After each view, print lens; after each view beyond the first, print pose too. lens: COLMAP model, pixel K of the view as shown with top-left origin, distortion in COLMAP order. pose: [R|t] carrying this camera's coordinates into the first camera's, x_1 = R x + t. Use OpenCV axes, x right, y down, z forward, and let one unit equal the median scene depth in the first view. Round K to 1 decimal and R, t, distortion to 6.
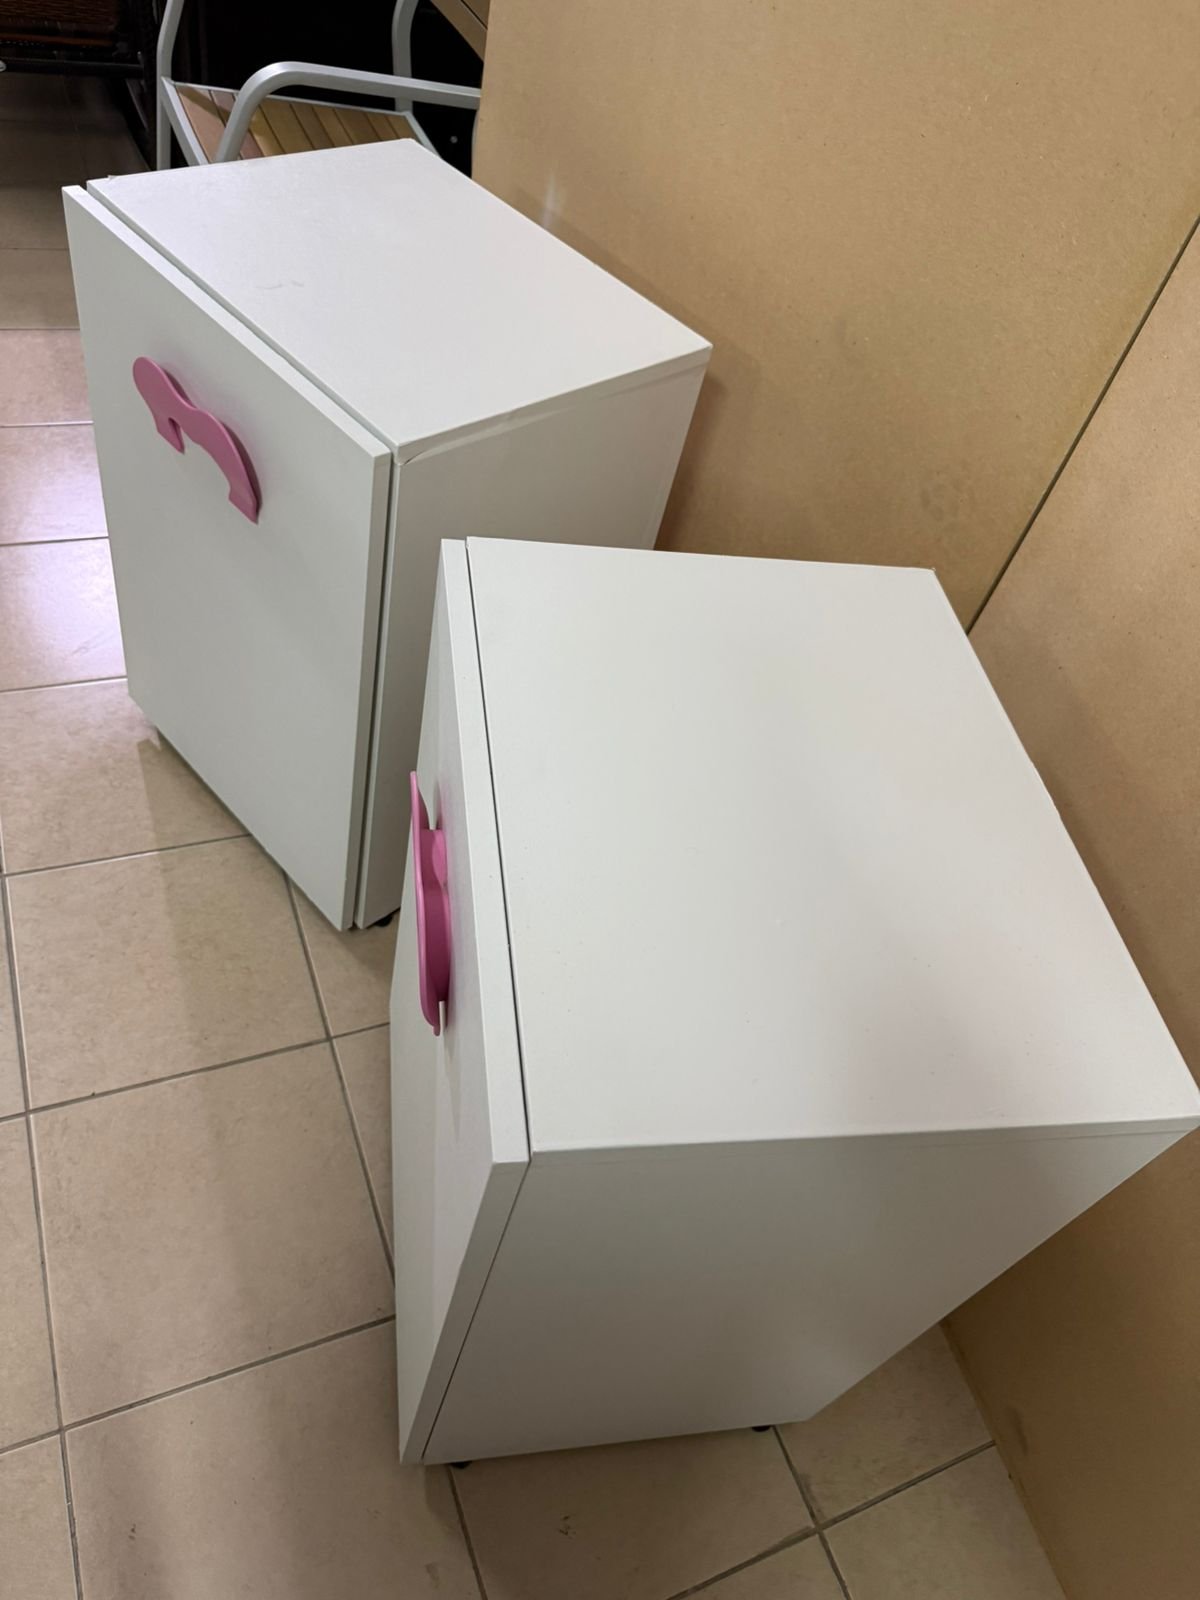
lens RADIAL K [[1155.6, 0, 600.0], [0, 1155.6, 800.0], [0, 0, 1]] dist [-0.014827, 0.004437]
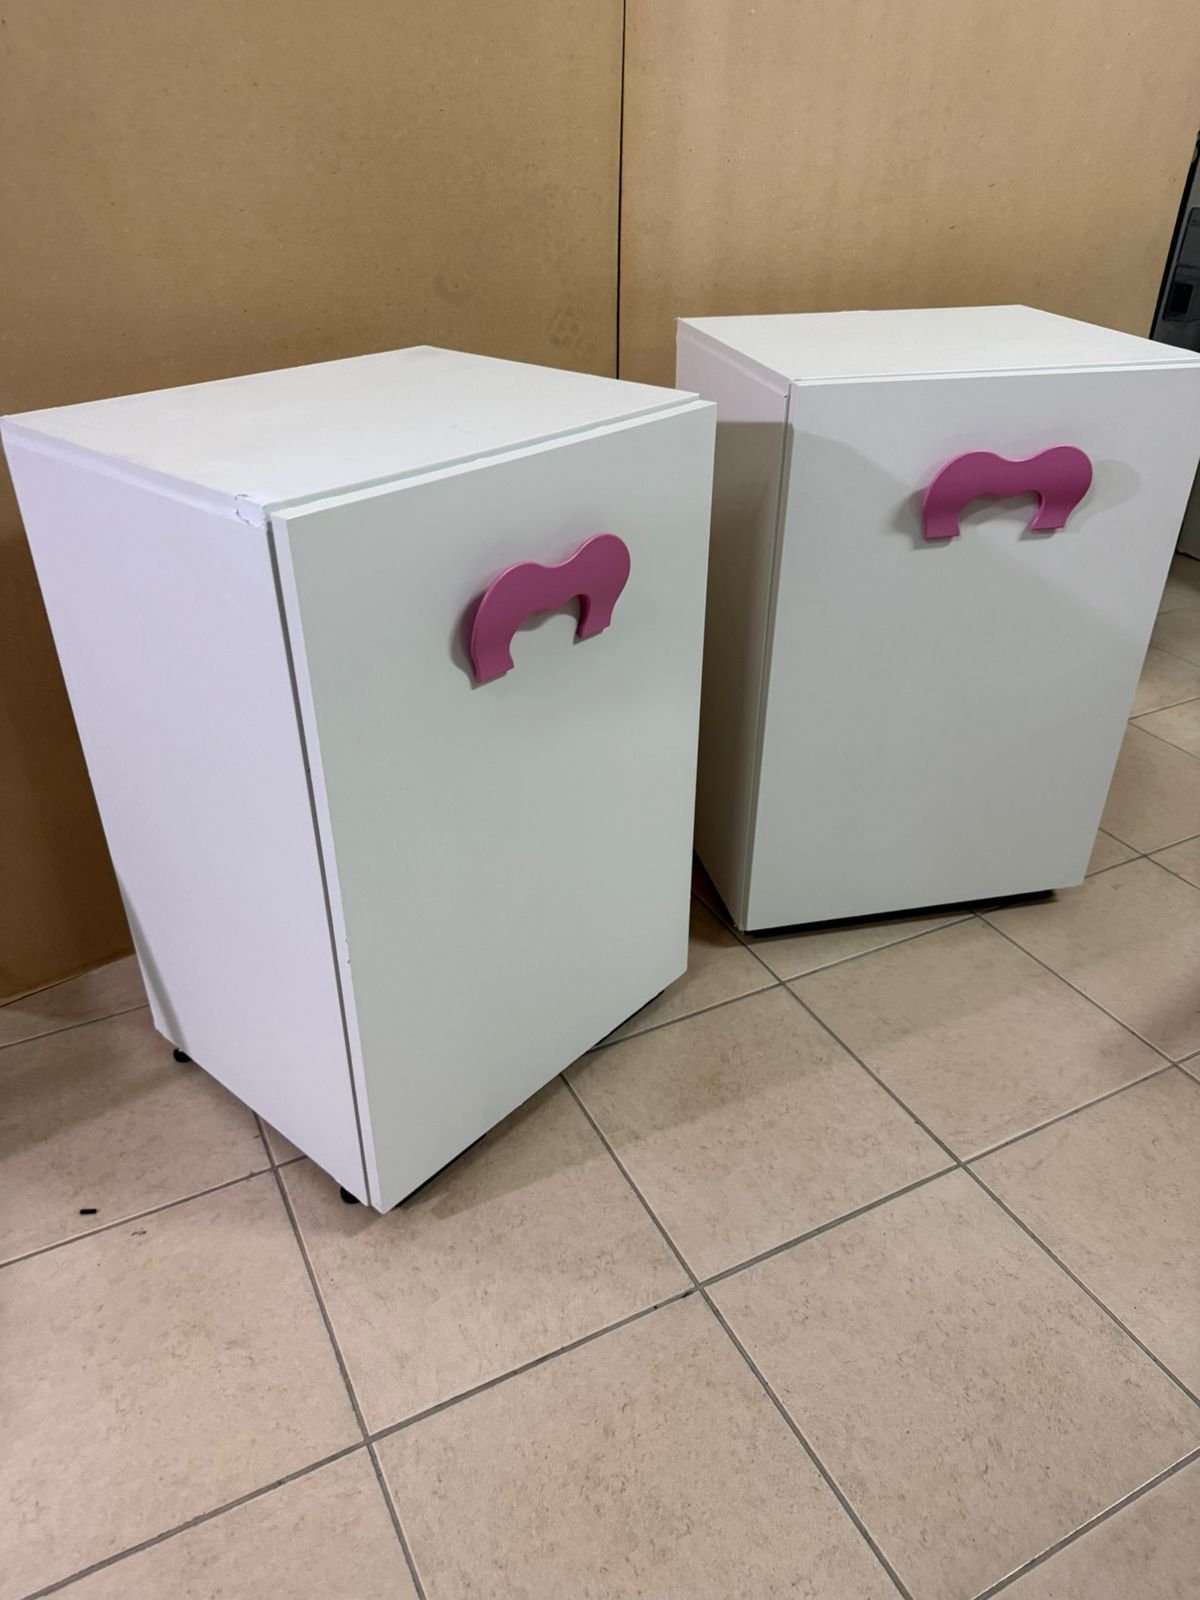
lens RADIAL K [[1155.1, 0, 600.0], [0, 1155.1, 800.0], [0, 0, 1]] dist [-0.002843, -0.004677]
pose [[-0.087614, -0.672905, 0.734522, -0.983918], [0.736878, 0.452397, 0.502342, -0.589509], [-0.670324, 0.585265, 0.456213, 0.575383]]
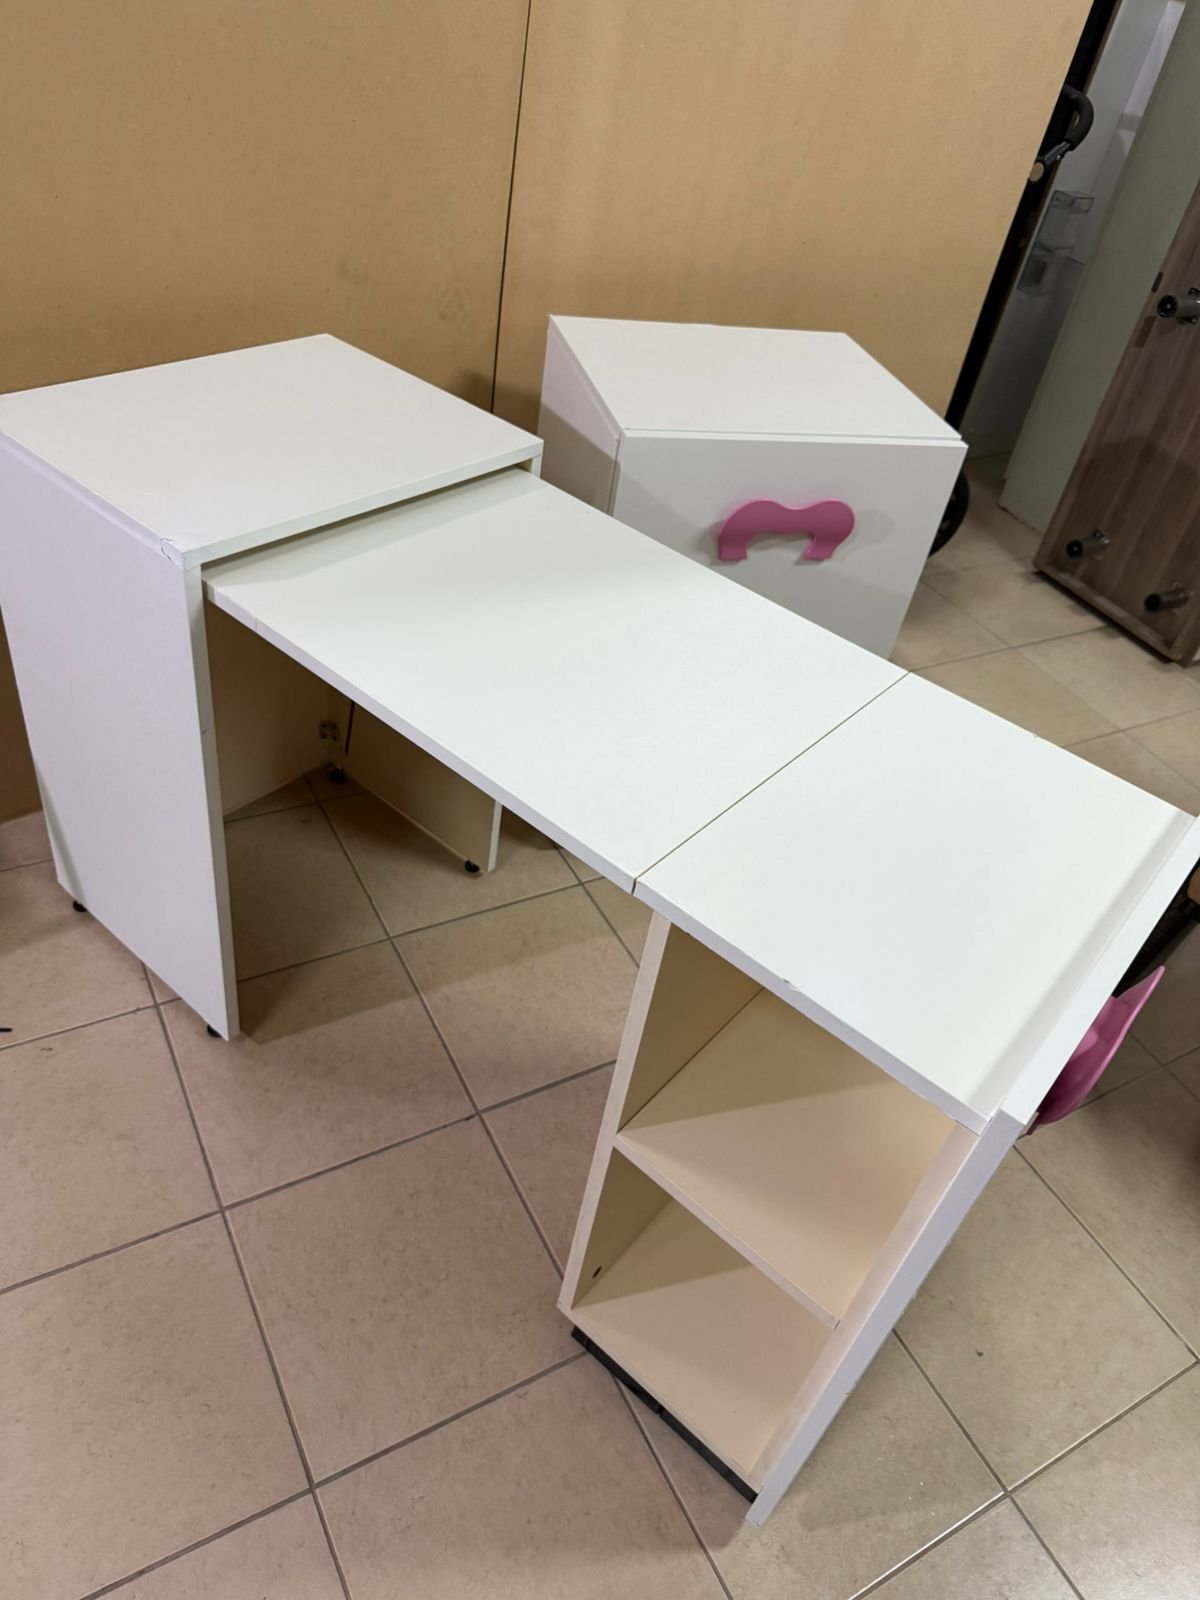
lens RADIAL K [[1155.8, 0, 609.4], [0, 1155.8, 791.3], [0, 0, 1]] dist [-0.007055, -0.003828]
pose [[-0.090913, -0.785165, 0.612577, -1.075917], [0.627719, 0.432357, 0.647331, -0.758301], [-0.773113, 0.443376, 0.453556, 0.346583]]
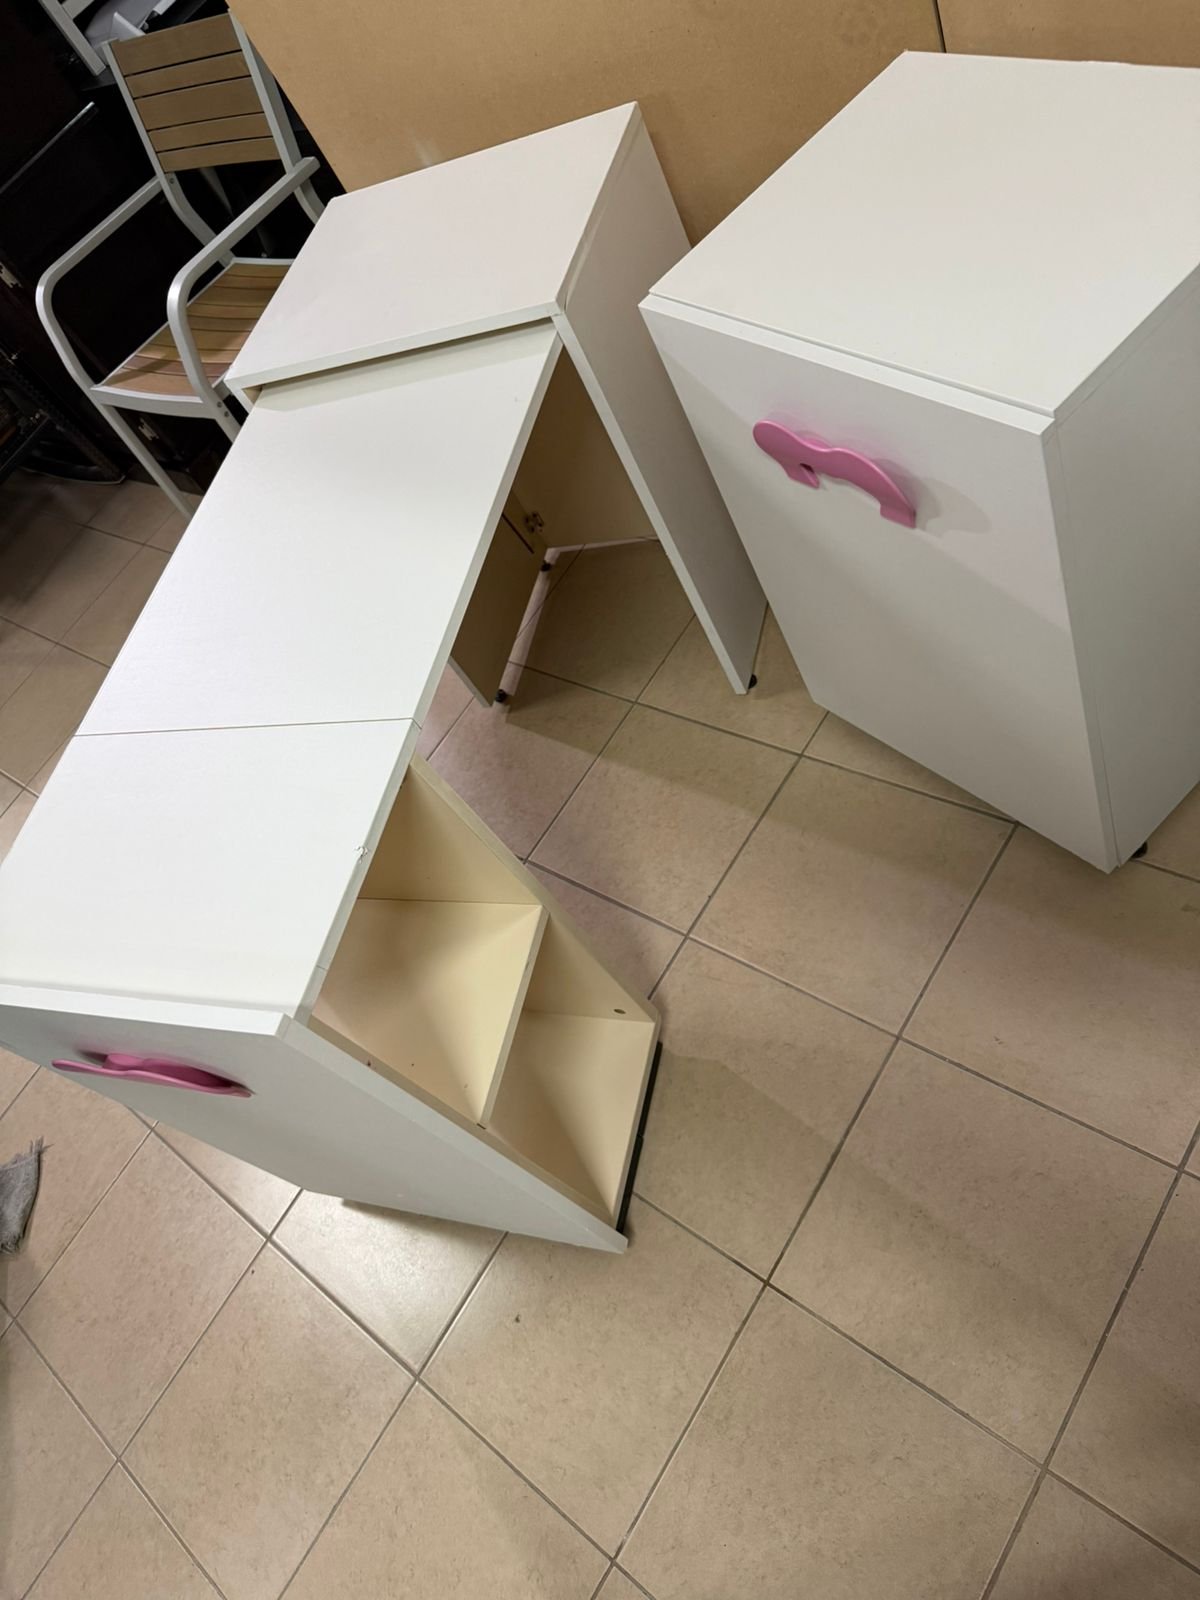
lens RADIAL K [[1143.4, 0, 595.4], [0, 1143.4, 797.7], [0, 0, 1]] dist [0.015692, -0.027825]
pose [[0.683076, -0.719386, -0.126061, -0.293156], [0.723263, 0.690280, -0.020103, 0.113864], [0.101479, -0.077443, 0.991819, -0.270727]]
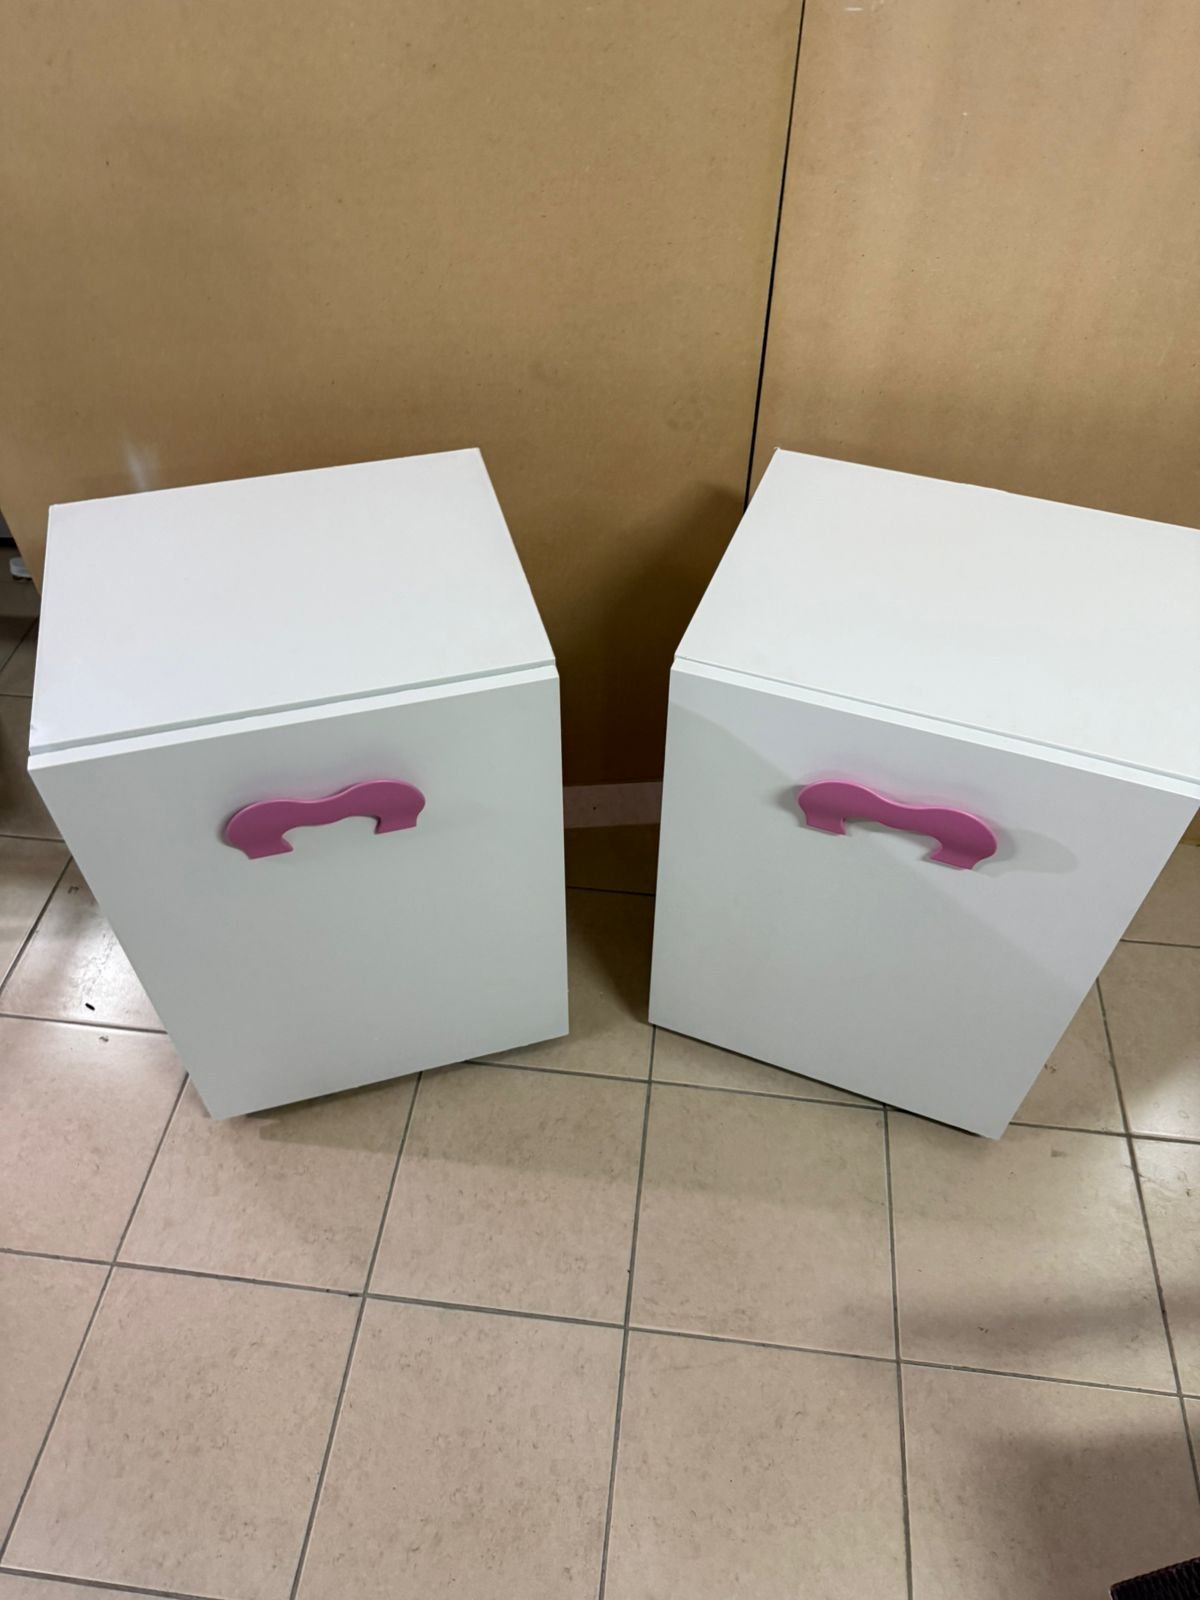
lens RADIAL K [[1153.5, 0, 598.4], [0, 1153.5, 792.6], [0, 0, 1]] dist [-0.001074, -0.007175]
pose [[0.471911, -0.772127, 0.425581, -0.586023], [0.722846, 0.615217, 0.314645, -0.424740], [-0.504770, 0.159145, 0.848457, -0.027324]]
